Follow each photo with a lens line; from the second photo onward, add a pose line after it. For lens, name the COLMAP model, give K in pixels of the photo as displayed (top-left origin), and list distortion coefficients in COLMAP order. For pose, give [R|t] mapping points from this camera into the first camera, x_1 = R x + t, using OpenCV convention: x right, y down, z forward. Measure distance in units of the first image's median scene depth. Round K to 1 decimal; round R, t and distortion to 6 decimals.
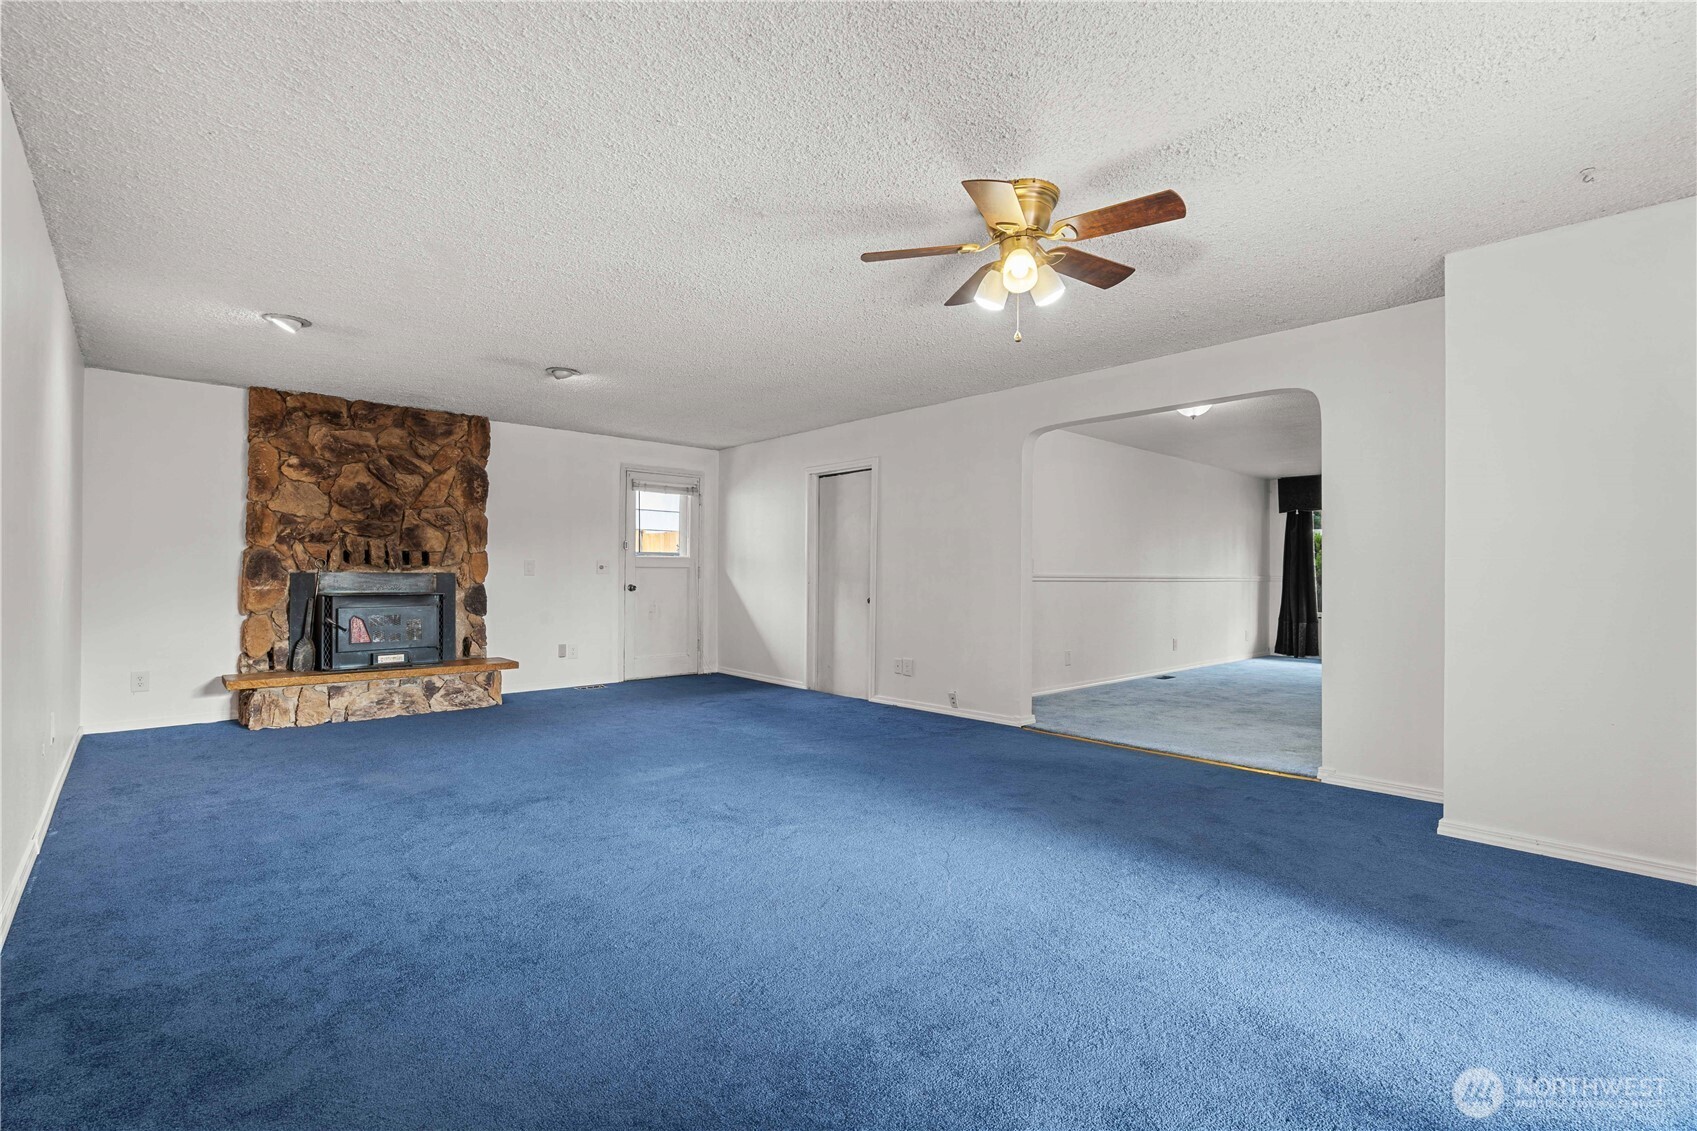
lens RADIAL K [[773.3, 0, 823.6], [0, 773.3, 571.1], [0, 0, 1]] dist [-0.002390, 0.000048]
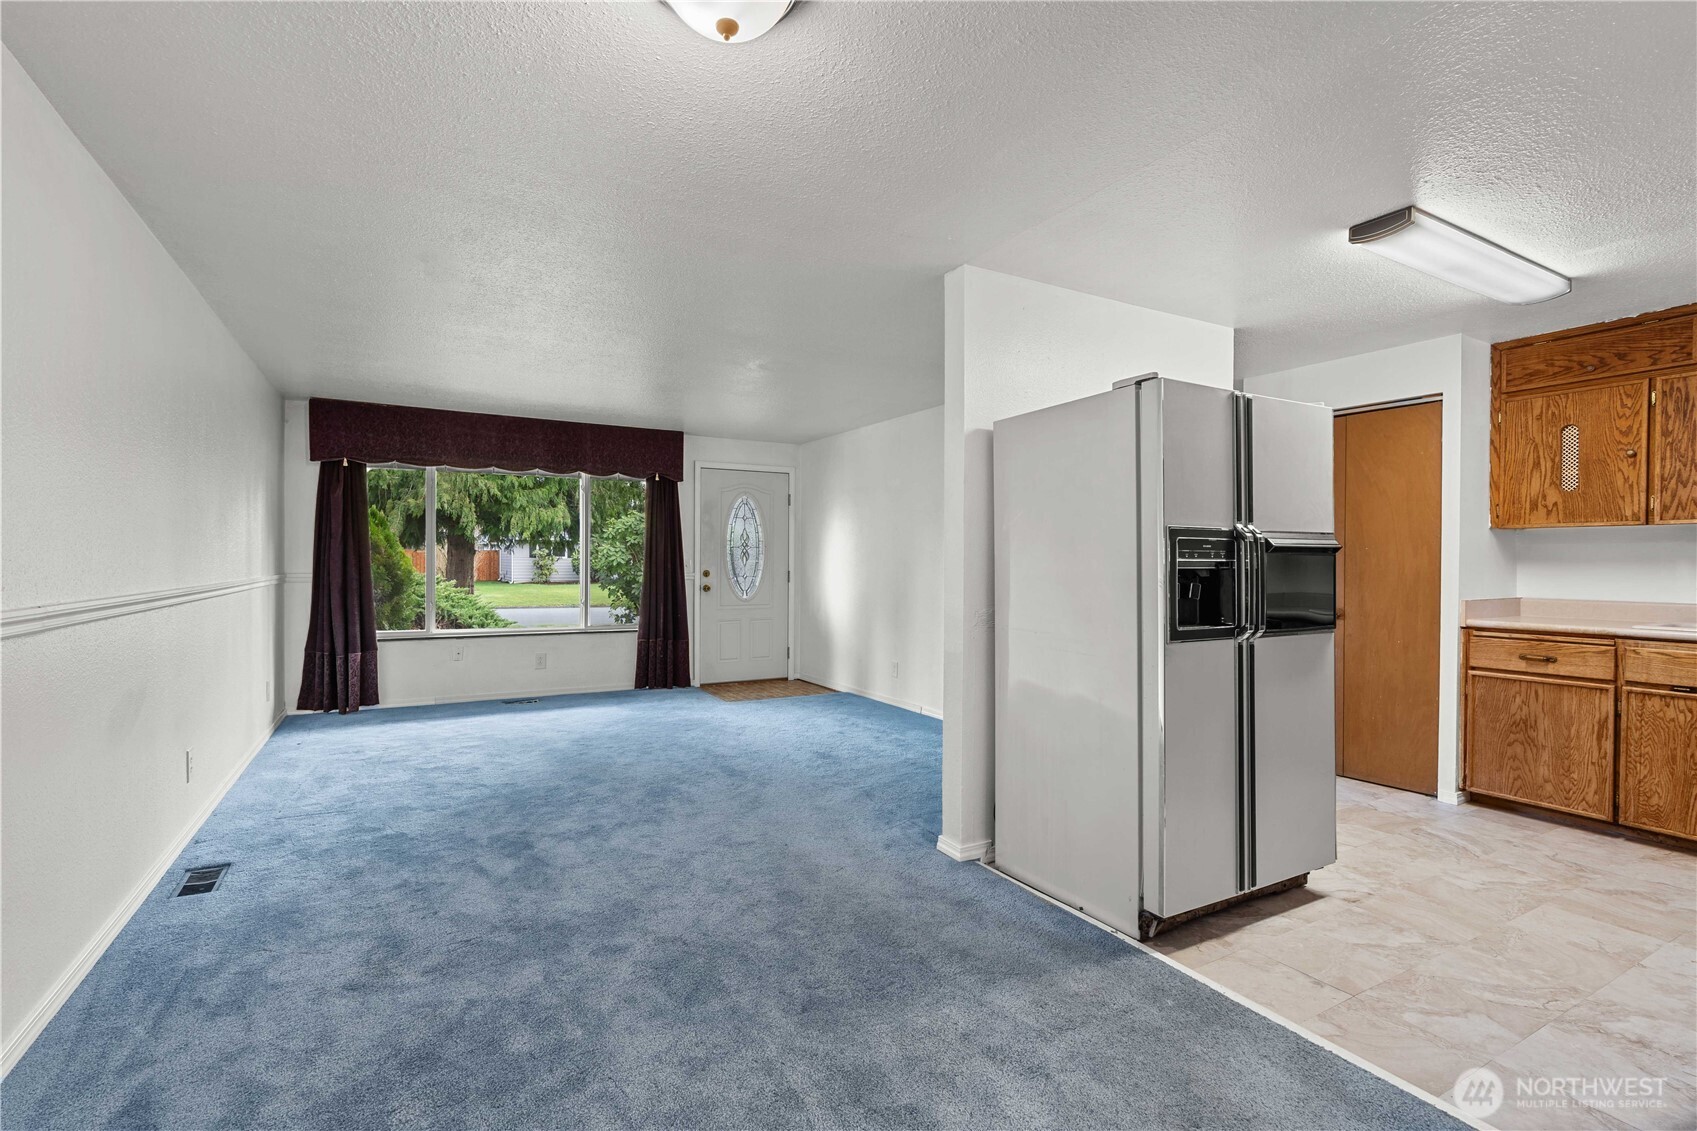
lens RADIAL K [[773.3, 0, 823.6], [0, 773.3, 571.1], [0, 0, 1]] dist [-0.002390, 0.000048]
pose [[0.221886, -0.021641, 0.974832, 0.212133], [-0.011906, 0.999619, 0.024901, -0.022005], [-0.975000, -0.017131, 0.221544, 0.846680]]
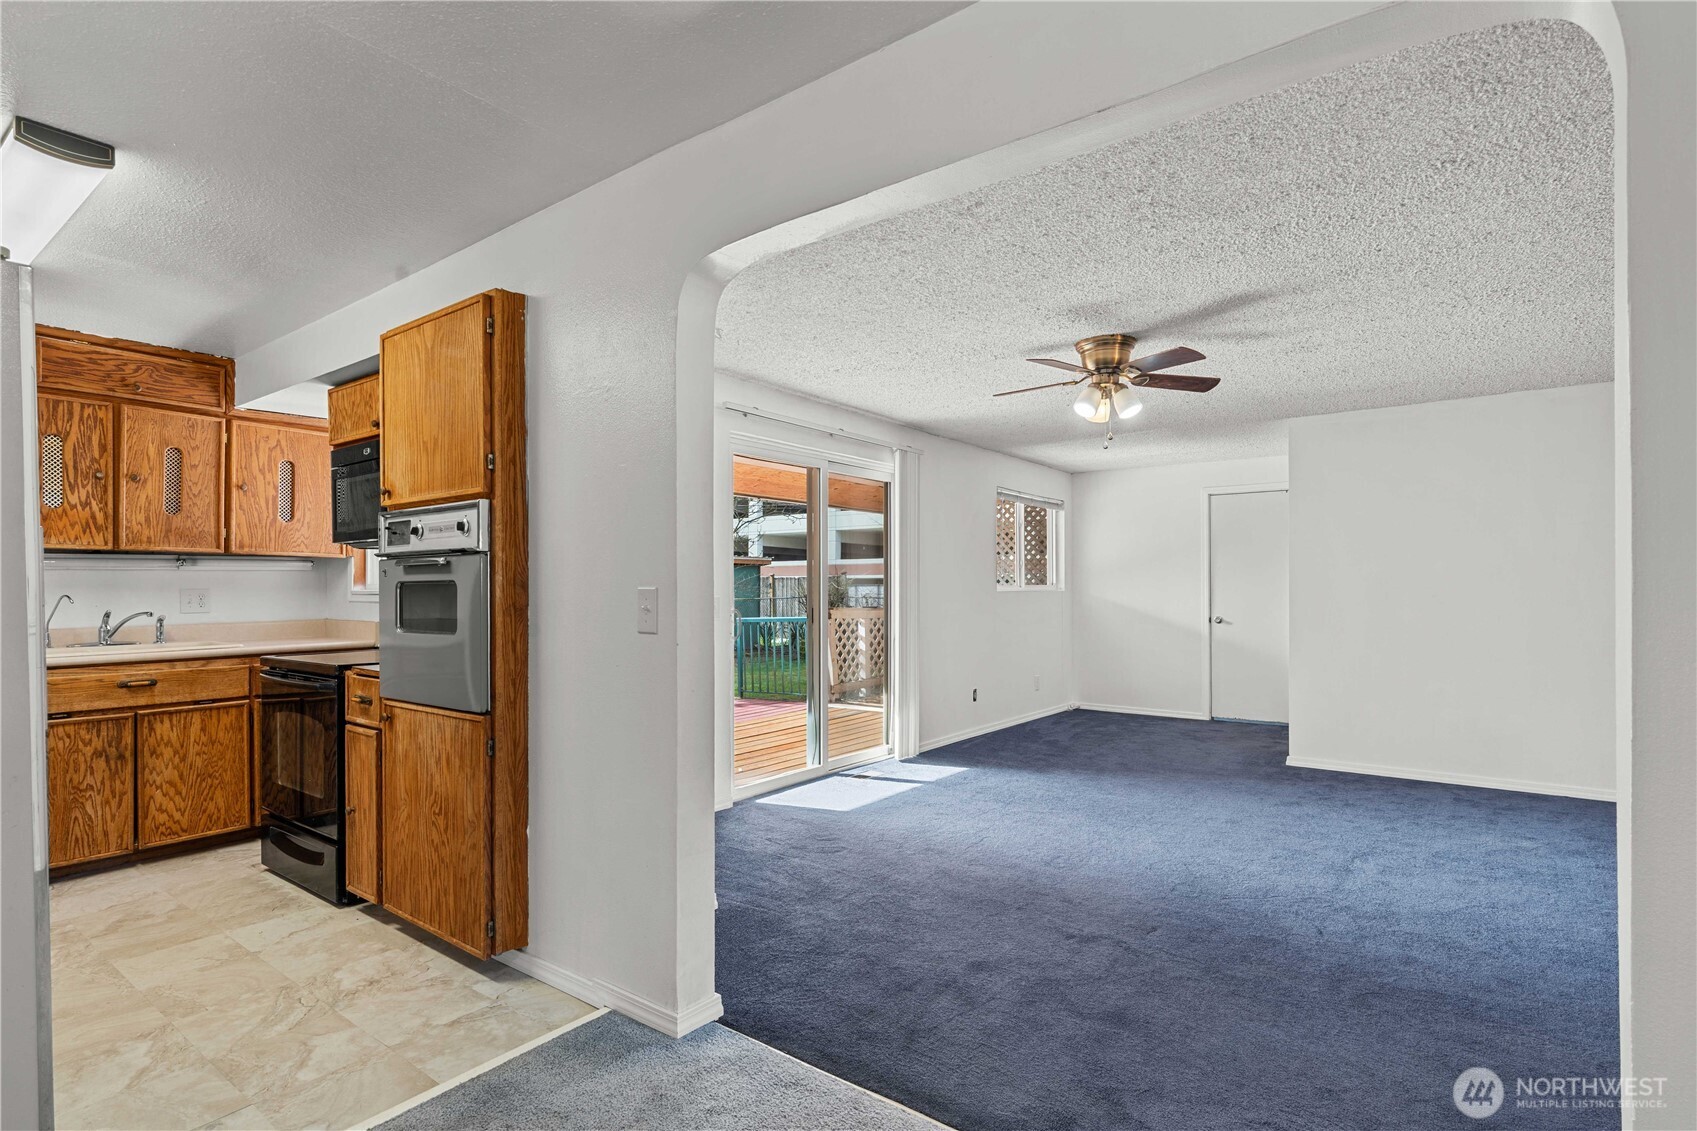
lens RADIAL K [[839.9, 0, 841.3], [0, 839.9, 586.7], [0, 0, 1]] dist [-0.001224, 0.000001]
pose [[-0.981059, -0.004030, -0.193666, 0.448331], [-0.002051, 0.999944, -0.010418, -0.017380], [0.193697, -0.009824, -0.981012, 1.047282]]
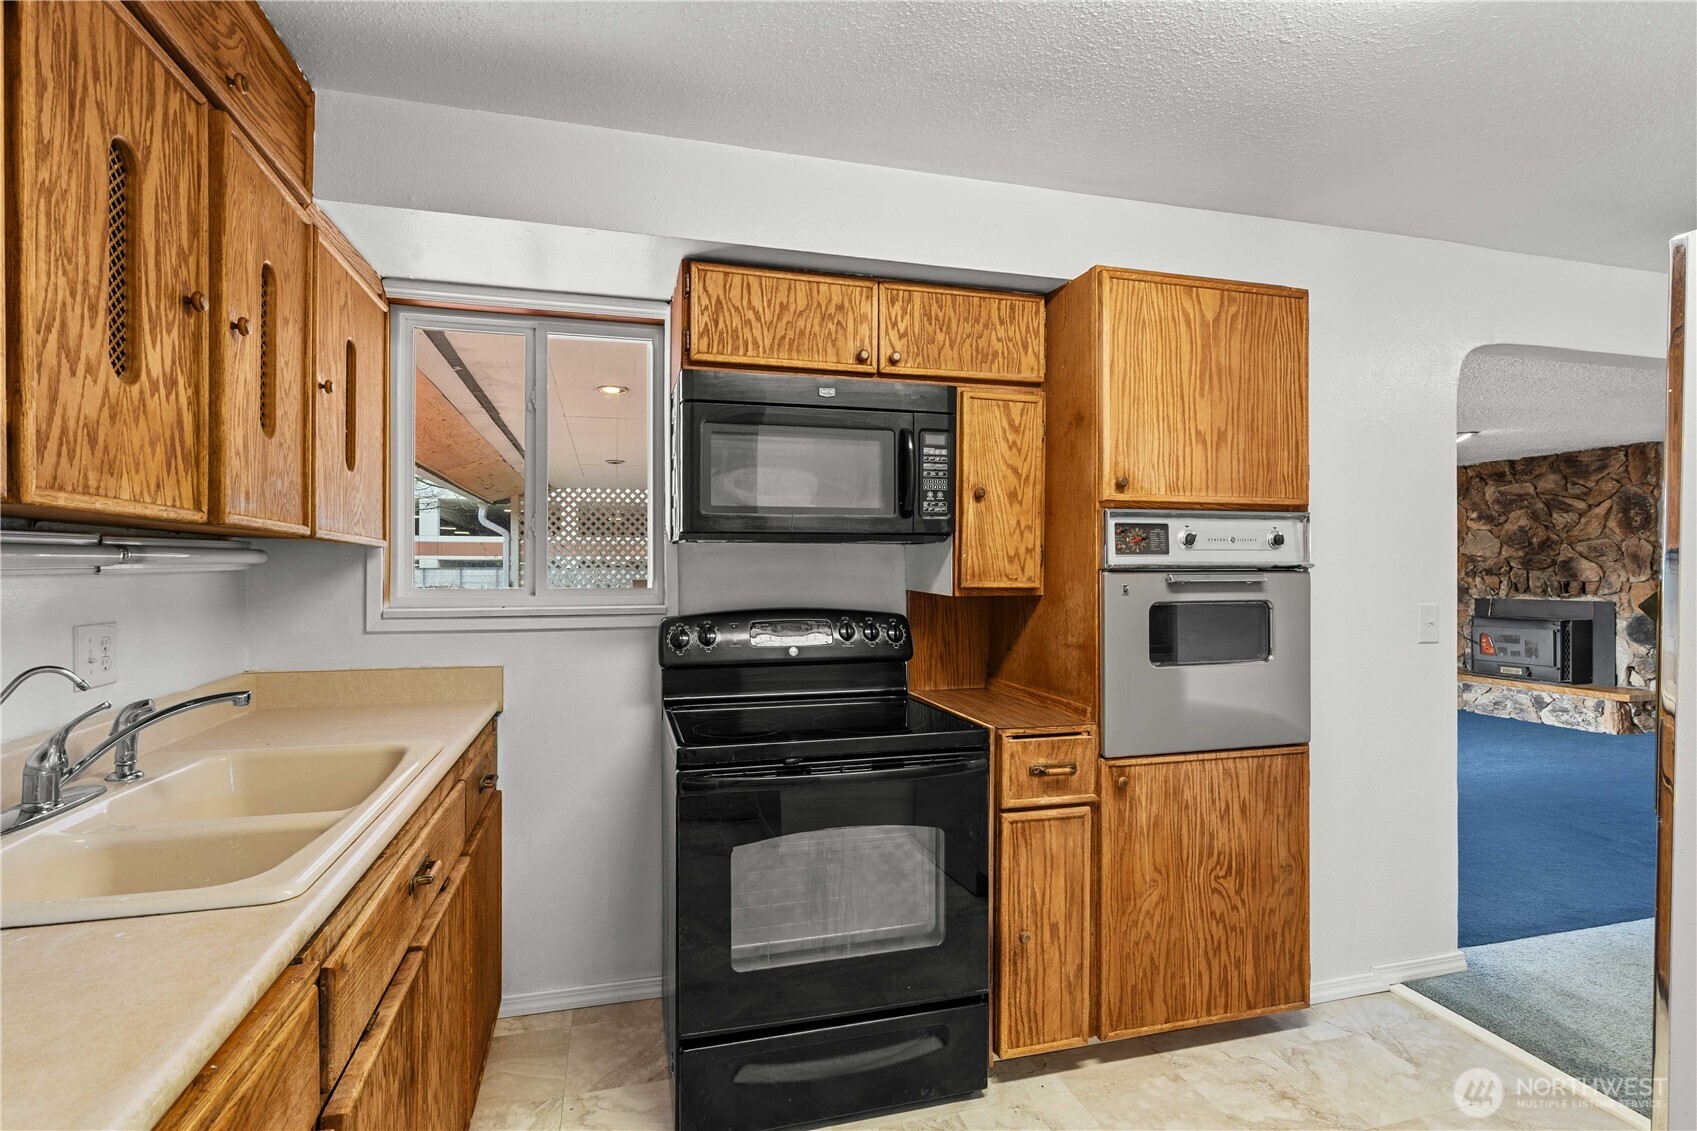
lens RADIAL K [[773.3, 0, 823.6], [0, 773.3, 571.1], [0, 0, 1]] dist [-0.002390, 0.000048]
pose [[-0.450733, -0.005963, -0.892639, 0.970782], [0.004037, 0.999954, -0.008719, -0.035940], [0.892650, -0.007534, -0.450688, 0.556430]]
